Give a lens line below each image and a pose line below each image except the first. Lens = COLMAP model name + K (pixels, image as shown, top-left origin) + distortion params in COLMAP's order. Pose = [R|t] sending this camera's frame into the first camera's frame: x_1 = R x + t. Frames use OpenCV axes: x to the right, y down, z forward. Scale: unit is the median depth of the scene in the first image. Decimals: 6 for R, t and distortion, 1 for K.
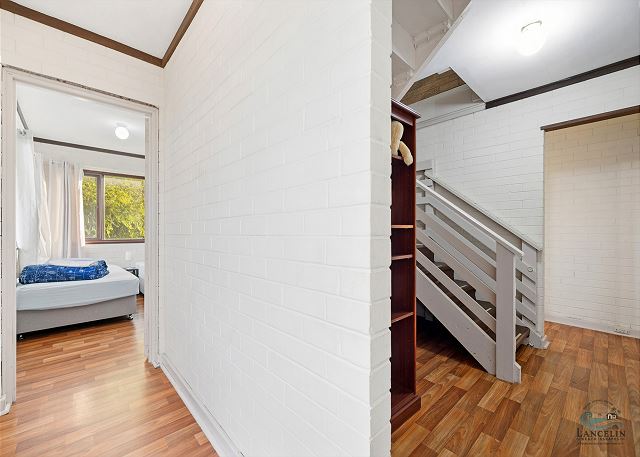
lens RADIAL K [[278.4, 0, 303.4], [0, 278.4, 228.3], [0, 0, 1]] dist [0.000291, -0.000352]
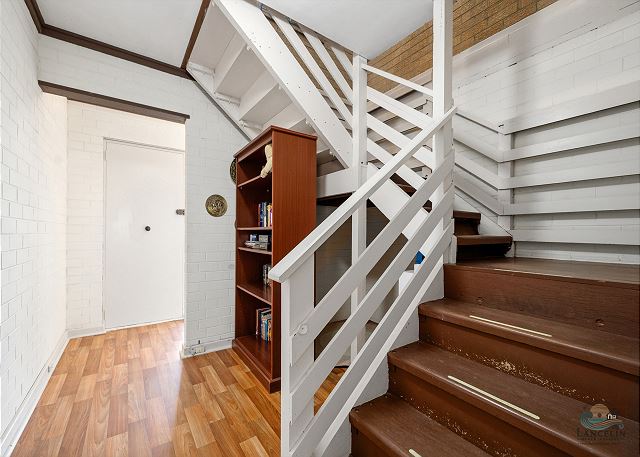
lens RADIAL K [[271.3, 0, 319.0], [0, 271.3, 236.5], [0, 0, 1]] dist [0.003615, 0.000086]
pose [[-0.120923, 0.001021, -0.992661, 1.709238], [0.003006, 0.999995, 0.000663, 0.035584], [0.992657, -0.002904, -0.120926, 1.554467]]
